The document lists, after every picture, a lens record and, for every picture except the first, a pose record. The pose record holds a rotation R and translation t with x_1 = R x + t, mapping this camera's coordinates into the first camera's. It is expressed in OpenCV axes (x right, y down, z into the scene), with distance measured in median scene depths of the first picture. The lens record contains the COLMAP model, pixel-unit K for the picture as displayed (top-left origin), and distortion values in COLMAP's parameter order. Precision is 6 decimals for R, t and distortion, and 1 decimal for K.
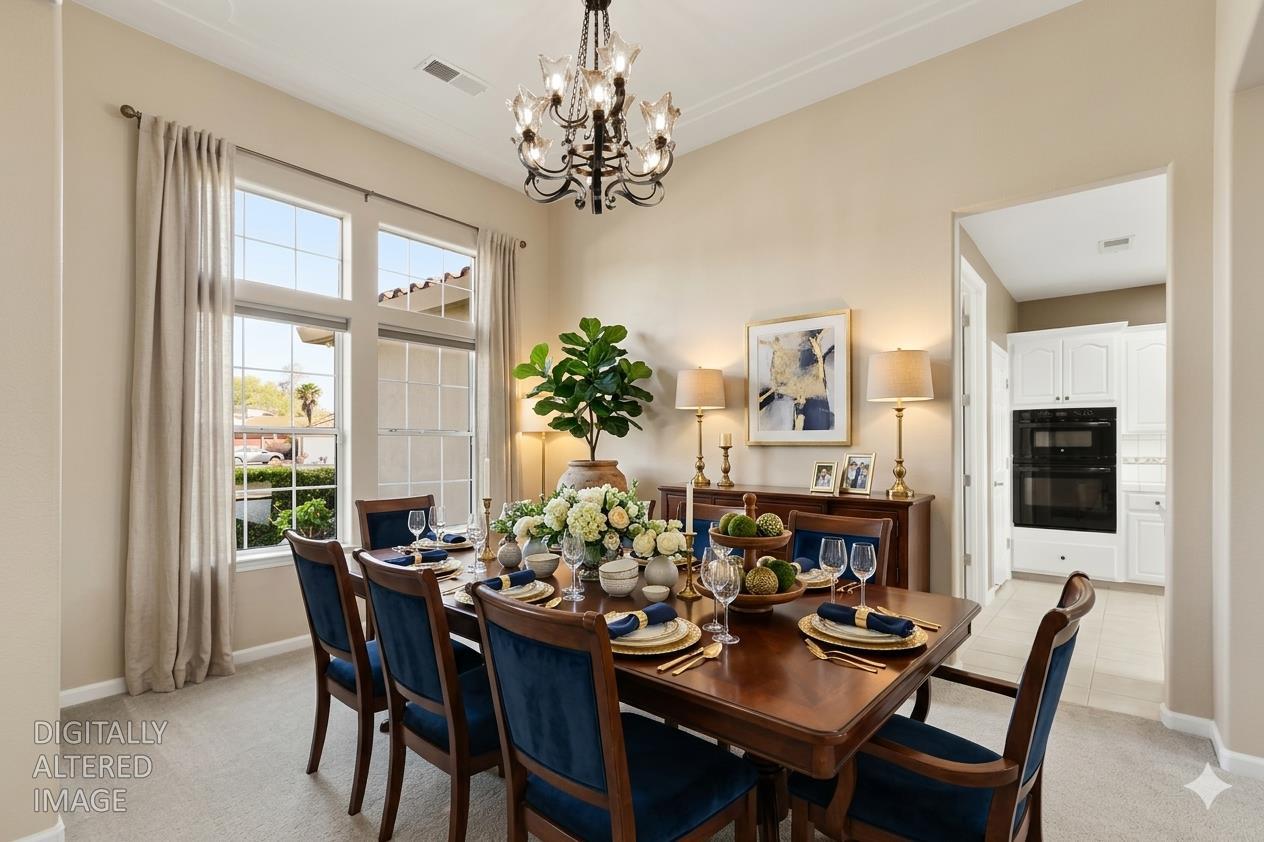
lens RADIAL K [[595.7, 0, 629.1], [0, 595.7, 448.7], [0, 0, 1]] dist [-0.000122, 0.000074]
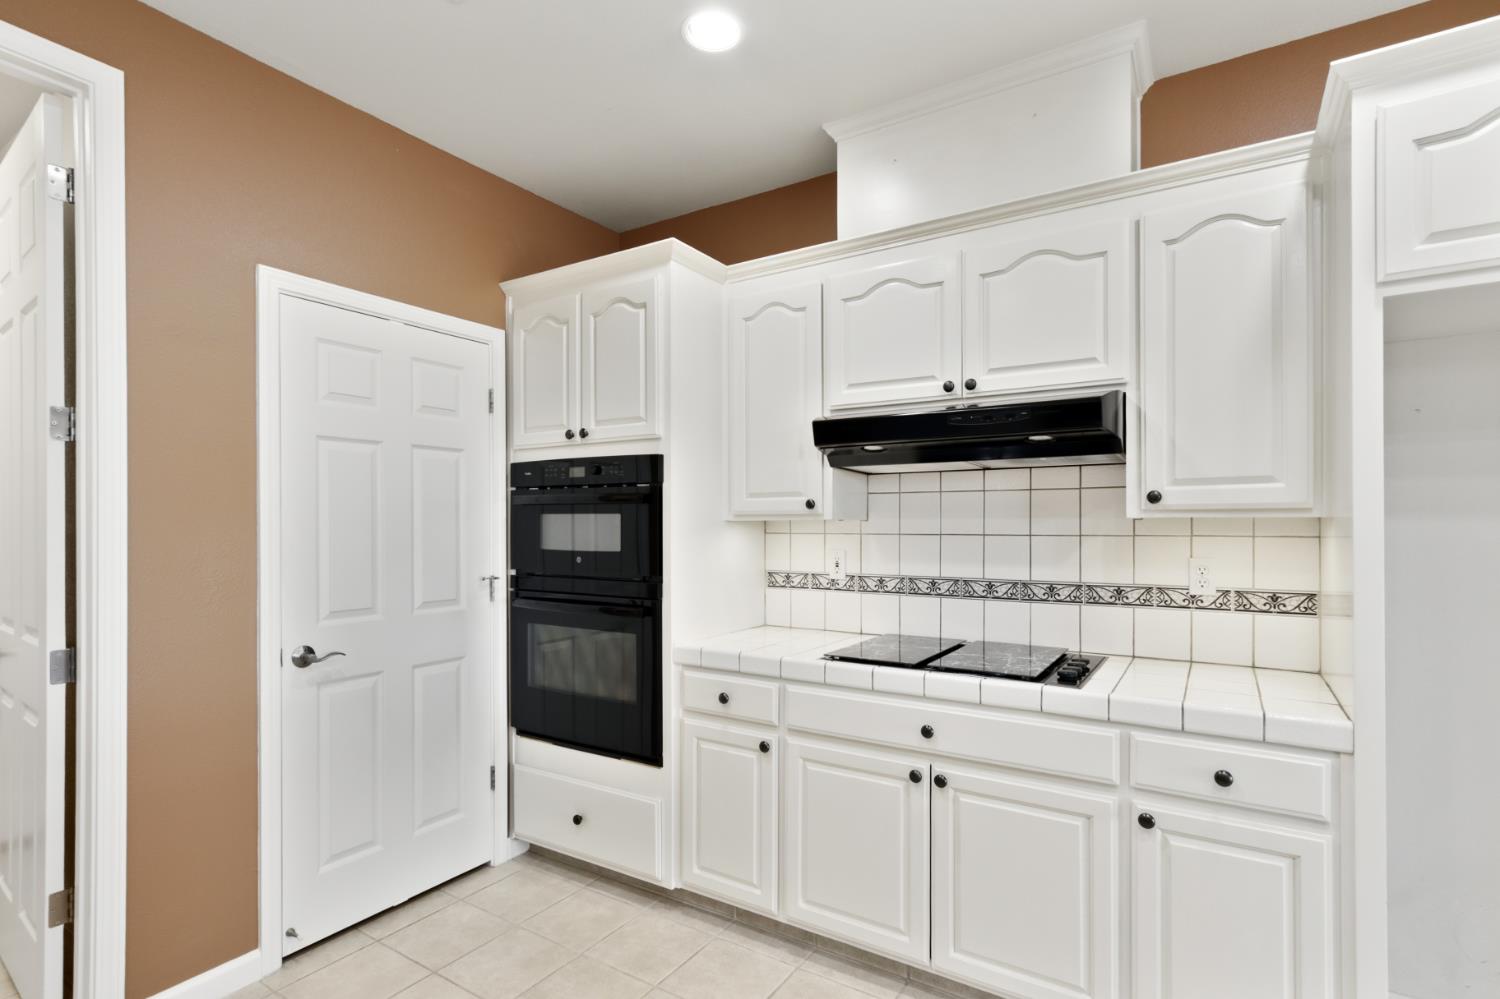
lens RADIAL K [[728.9, 0, 754.3], [0, 728.9, 525.4], [0, 0, 1]] dist [-0.002843, 0.001334]
pose [[0.991339, 0.000469, 0.131326, 0.800898], [-0.001164, 0.999986, 0.005213, -0.024665], [-0.131322, -0.005321, 0.991326, 0.493836]]
